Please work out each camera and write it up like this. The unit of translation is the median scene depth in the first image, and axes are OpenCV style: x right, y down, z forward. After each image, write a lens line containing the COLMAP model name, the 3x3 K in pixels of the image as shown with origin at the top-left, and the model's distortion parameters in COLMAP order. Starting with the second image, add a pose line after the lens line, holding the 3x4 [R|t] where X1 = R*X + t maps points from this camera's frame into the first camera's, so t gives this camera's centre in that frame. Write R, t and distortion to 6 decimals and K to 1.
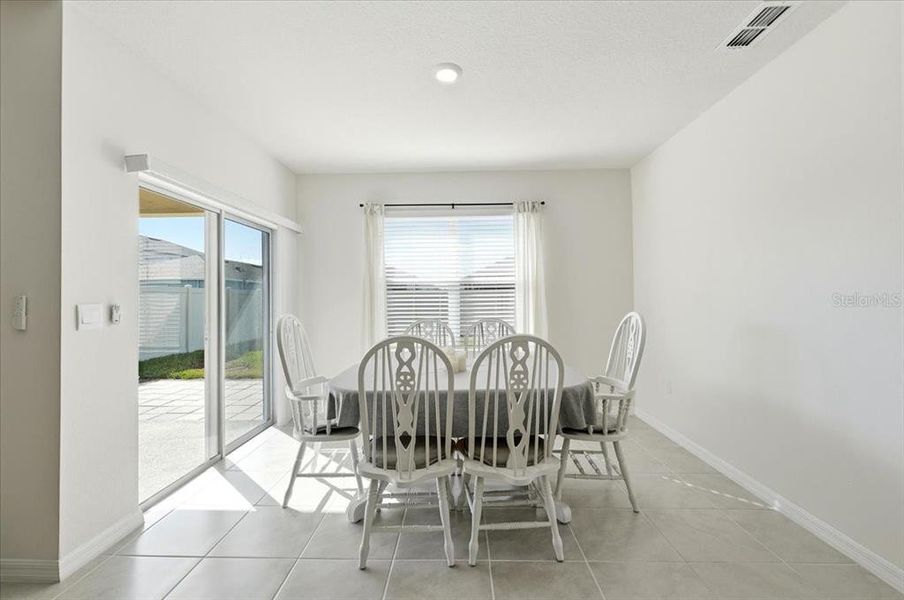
lens RADIAL K [[405.8, 0, 448.3], [0, 405.8, 298.8], [0, 0, 1]] dist [0.001555, 0.000057]
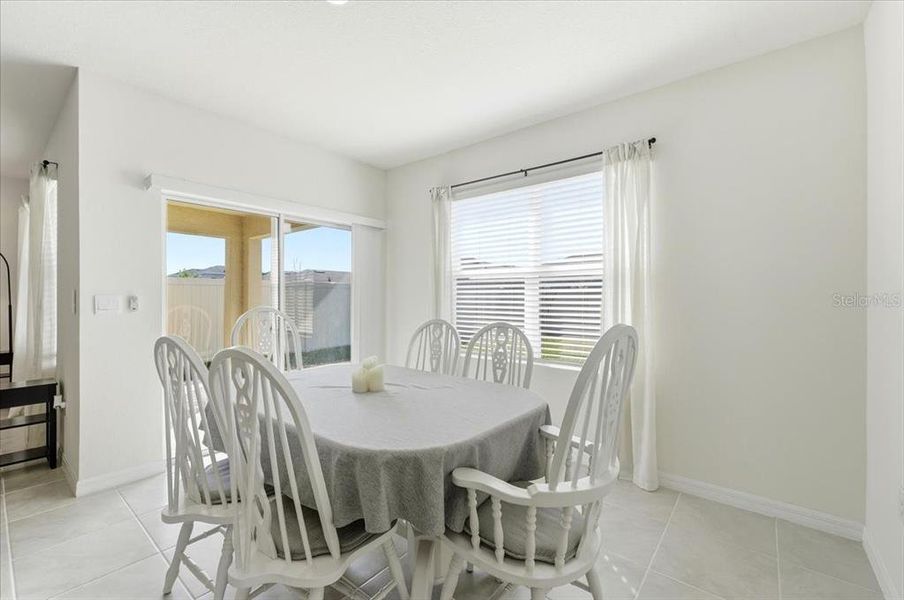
lens RADIAL K [[388.3, 0, 451.2], [0, 388.3, 297.9], [0, 0, 1]] dist [-0.000989, 0.000295]
pose [[0.788041, 0.004958, -0.615603, 0.371311], [-0.001349, 0.999979, 0.006326, 0.006251], [0.615621, -0.004155, 0.788031, 0.335123]]
